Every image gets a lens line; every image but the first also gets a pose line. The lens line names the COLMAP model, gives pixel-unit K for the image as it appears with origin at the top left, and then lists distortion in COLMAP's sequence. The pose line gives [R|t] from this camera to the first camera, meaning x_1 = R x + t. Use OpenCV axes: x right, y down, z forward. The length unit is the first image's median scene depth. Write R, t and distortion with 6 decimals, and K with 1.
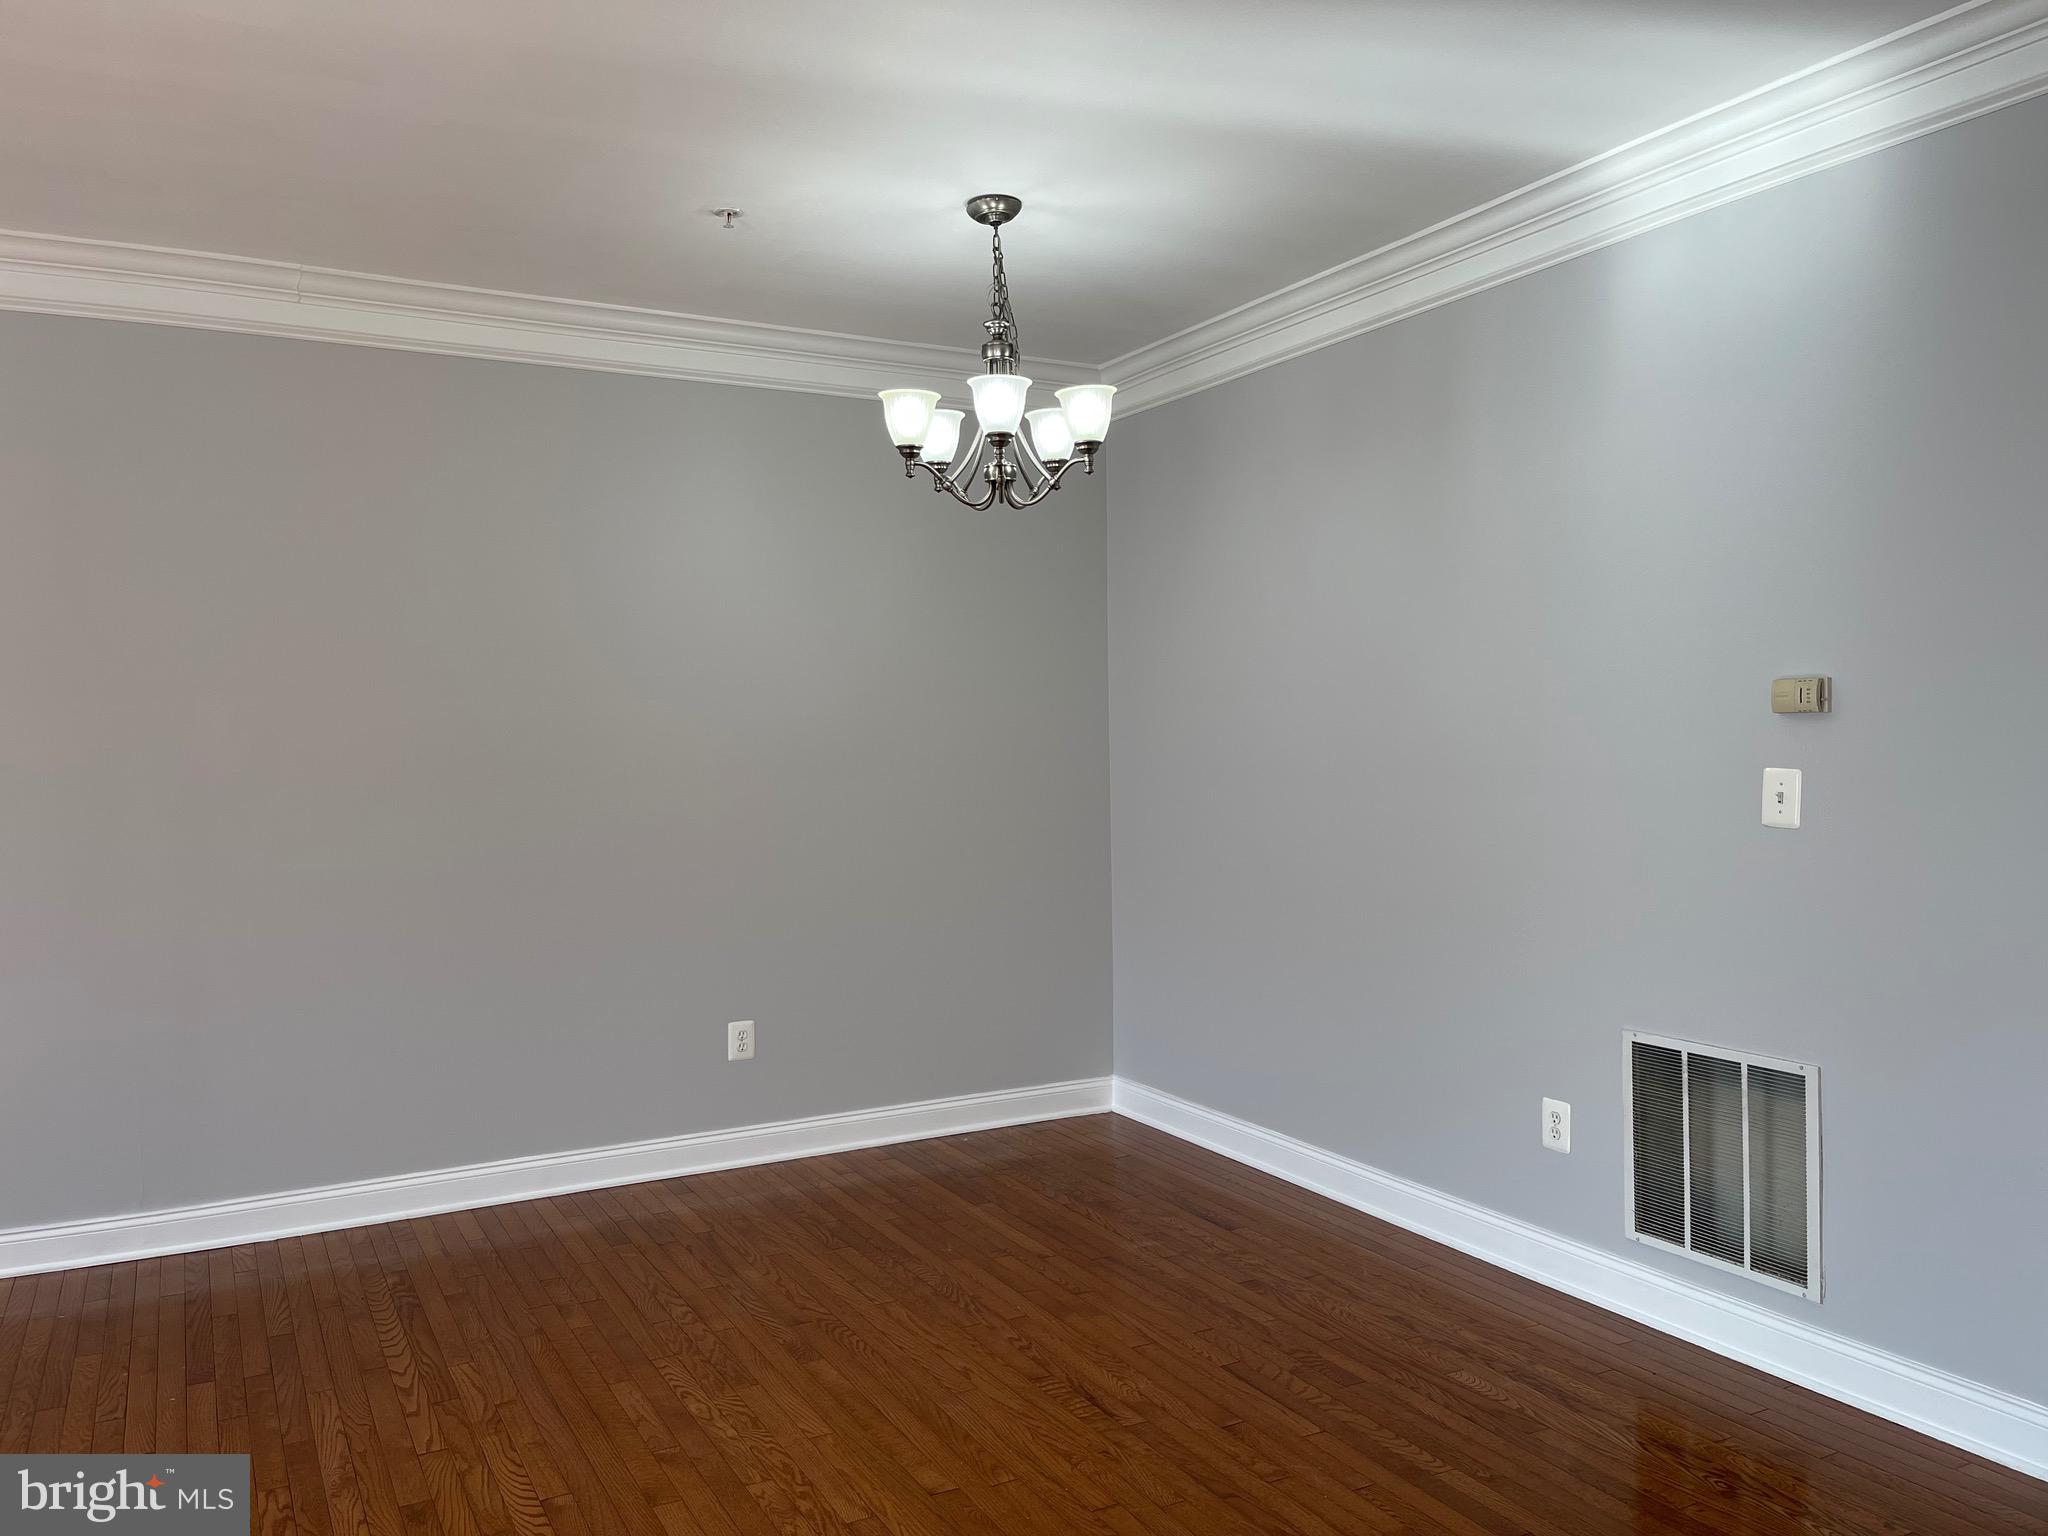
lens RADIAL K [[1546.8, 0, 1022.5], [0, 1546.8, 776.3], [0, 0, 1]] dist [0.068812, -0.080750]
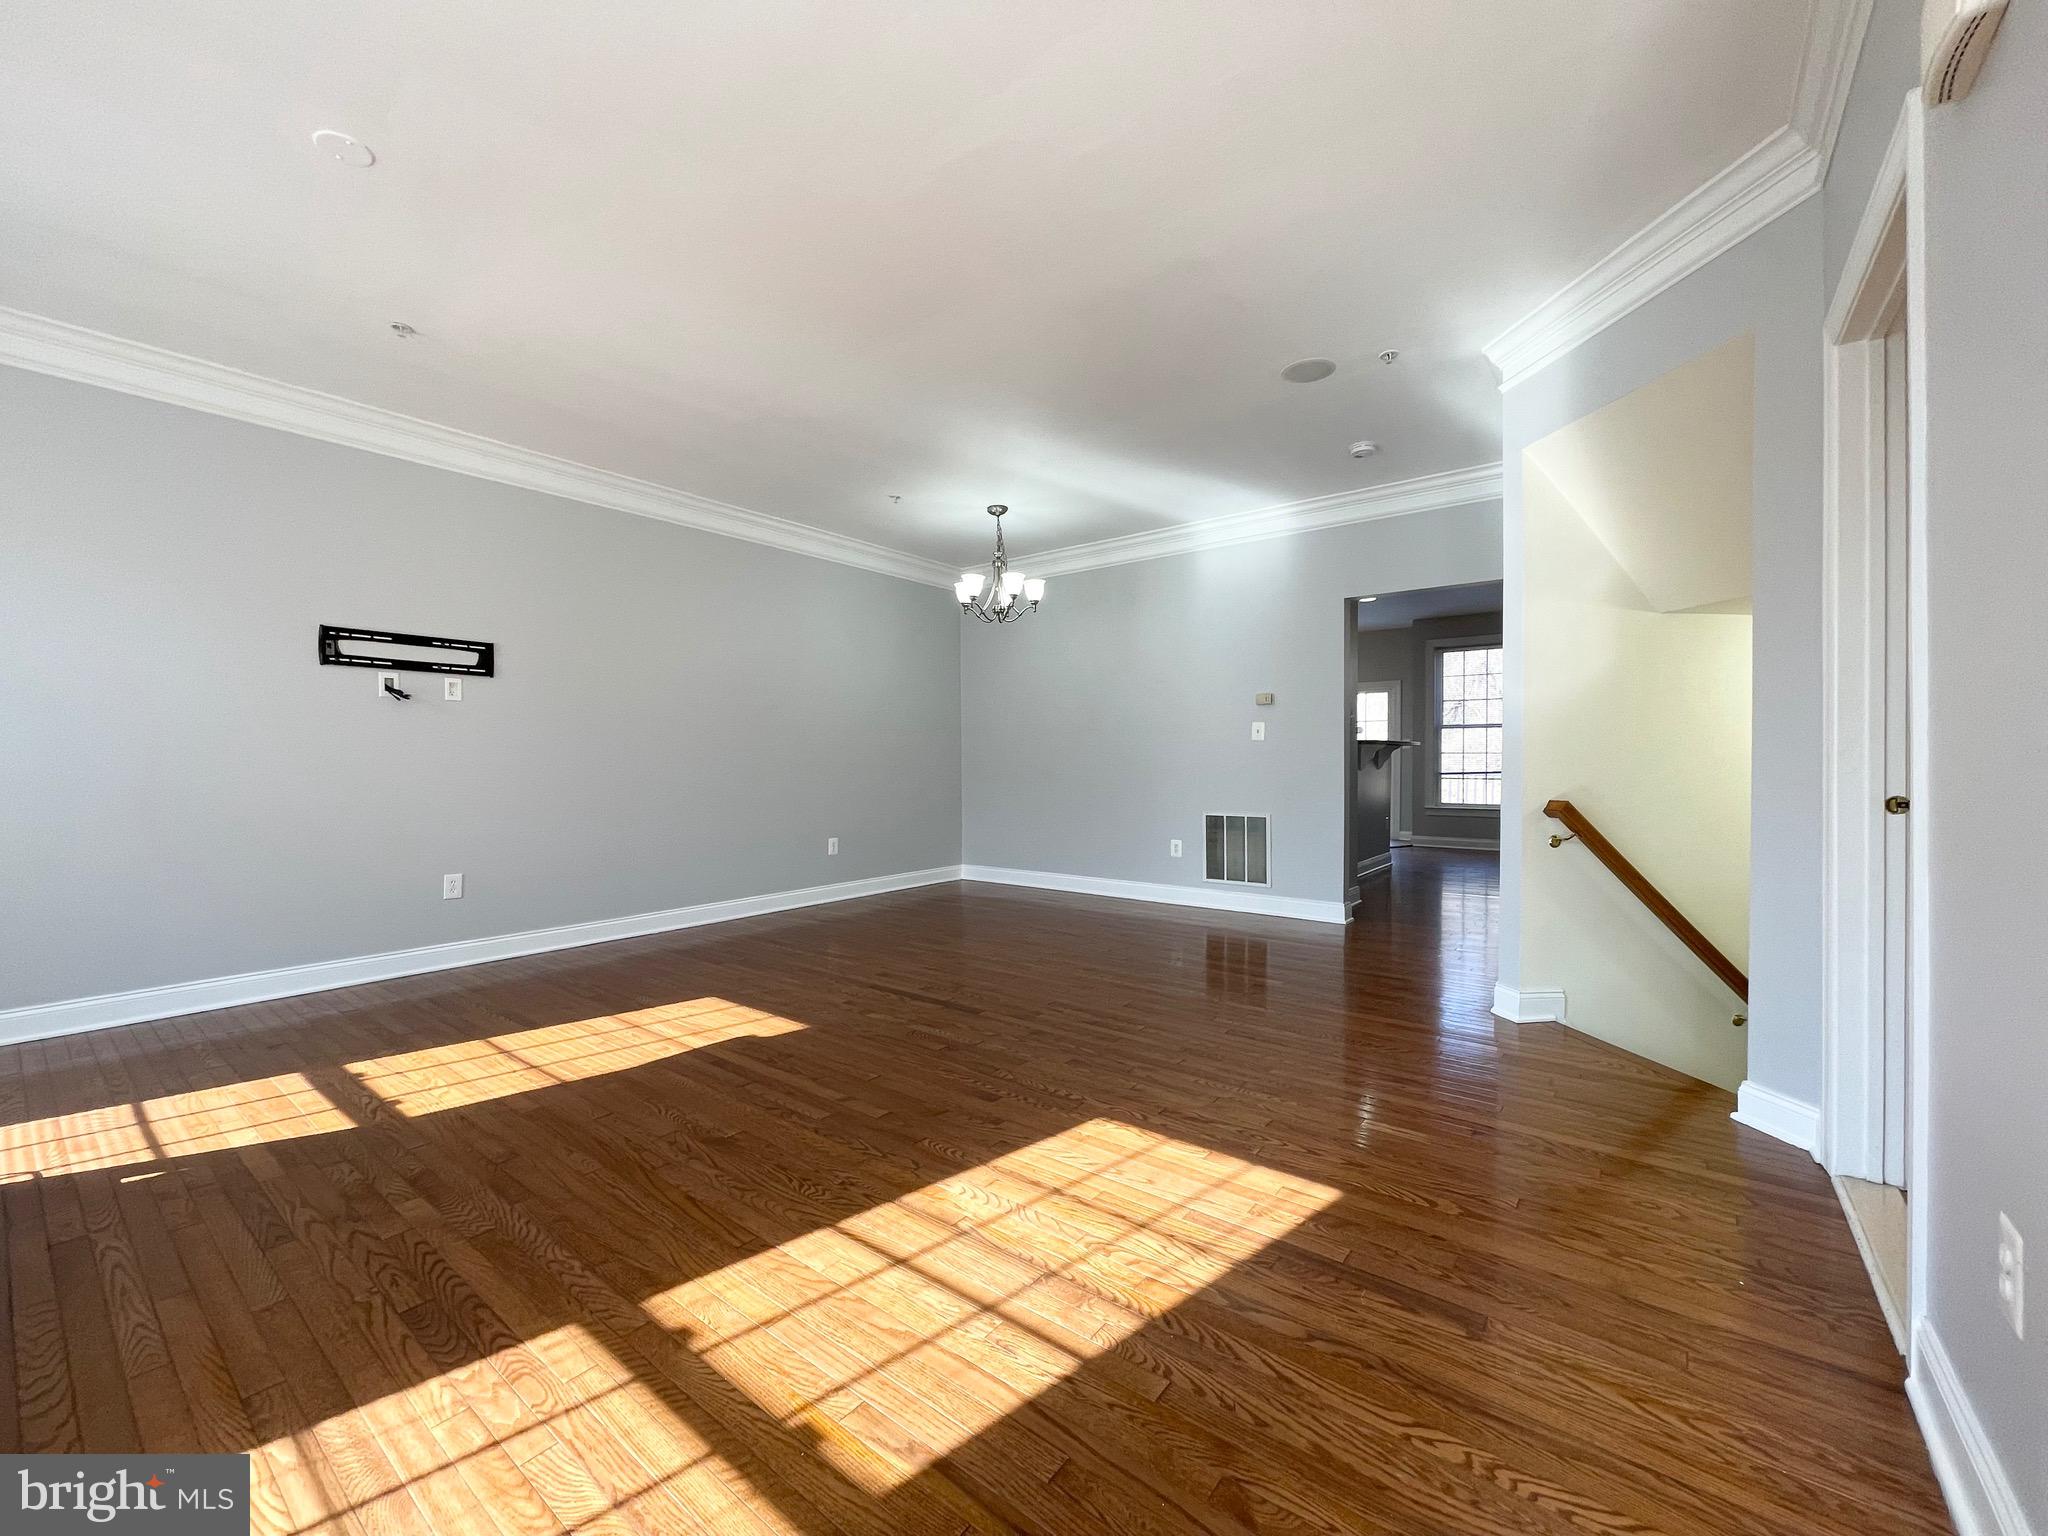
lens RADIAL K [[822.3, 0, 1021.8], [0, 822.3, 769.8], [0, 0, 1]] dist [-0.001754, 0.000270]
pose [[0.915712, 0.004910, 0.401805, -0.568455], [0.002558, 0.999834, -0.018046, 0.109095], [-0.401827, 0.017553, 0.915547, -0.306520]]
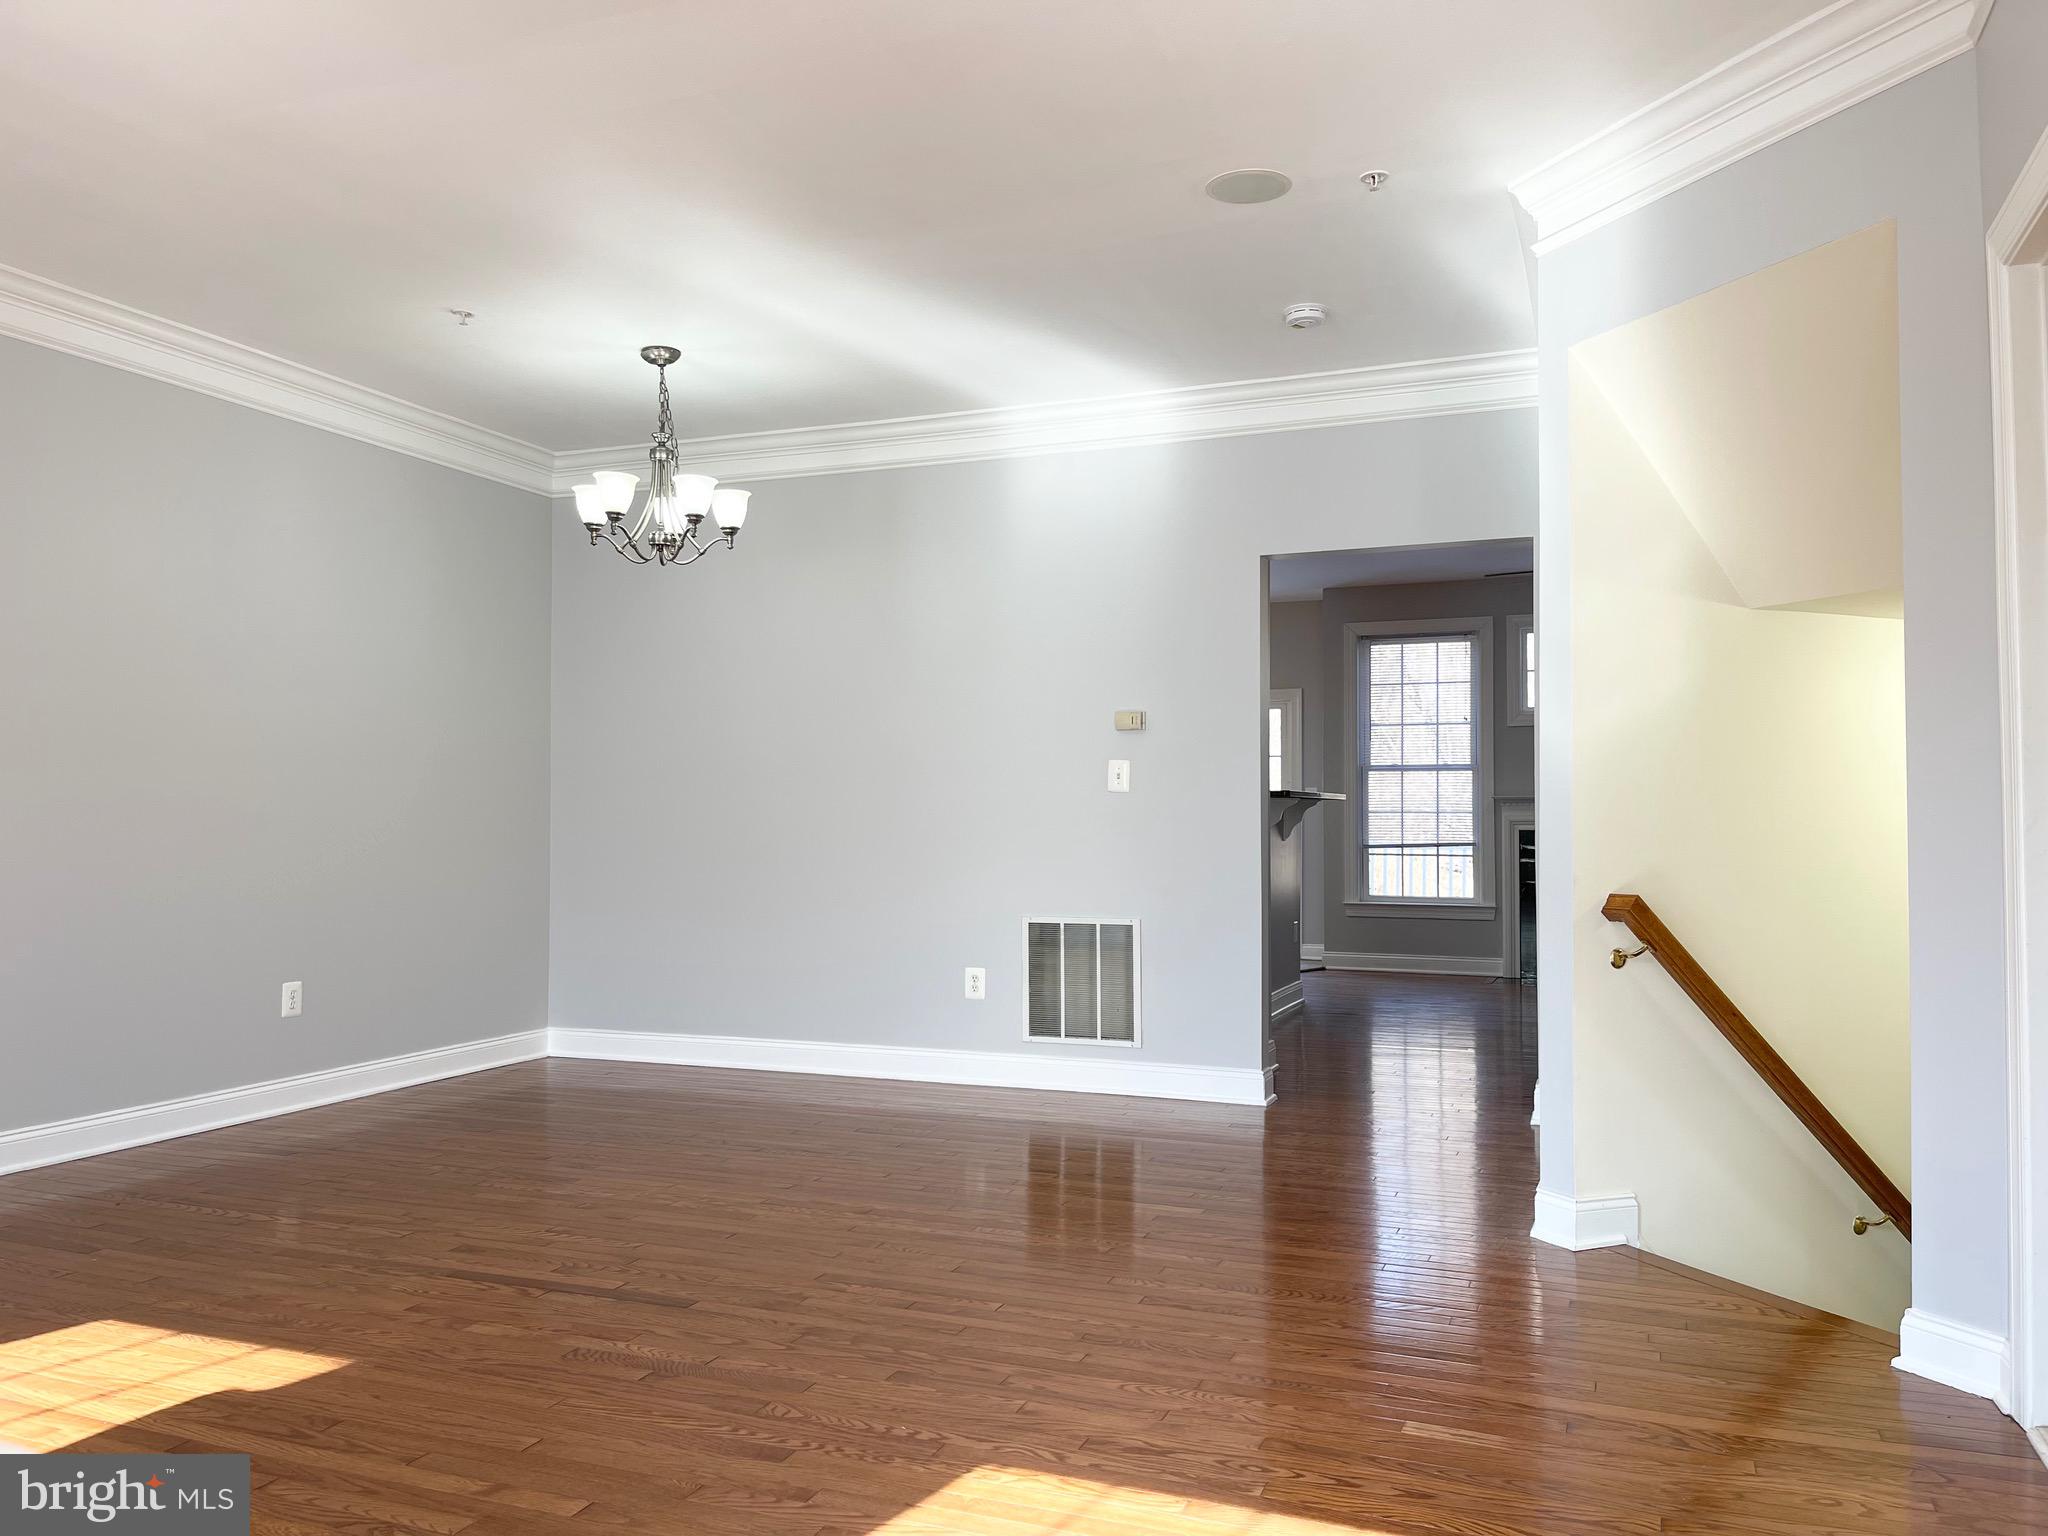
lens RADIAL K [[1546.8, 0, 1027.0], [0, 1546.8, 771.3], [0, 0, 1]] dist [0.068812, -0.080750]
pose [[0.766753, 0.033331, 0.641077, -0.692530], [0.005707, 0.998258, -0.058728, 0.103627], [-0.641917, 0.048688, 0.765227, -0.293202]]
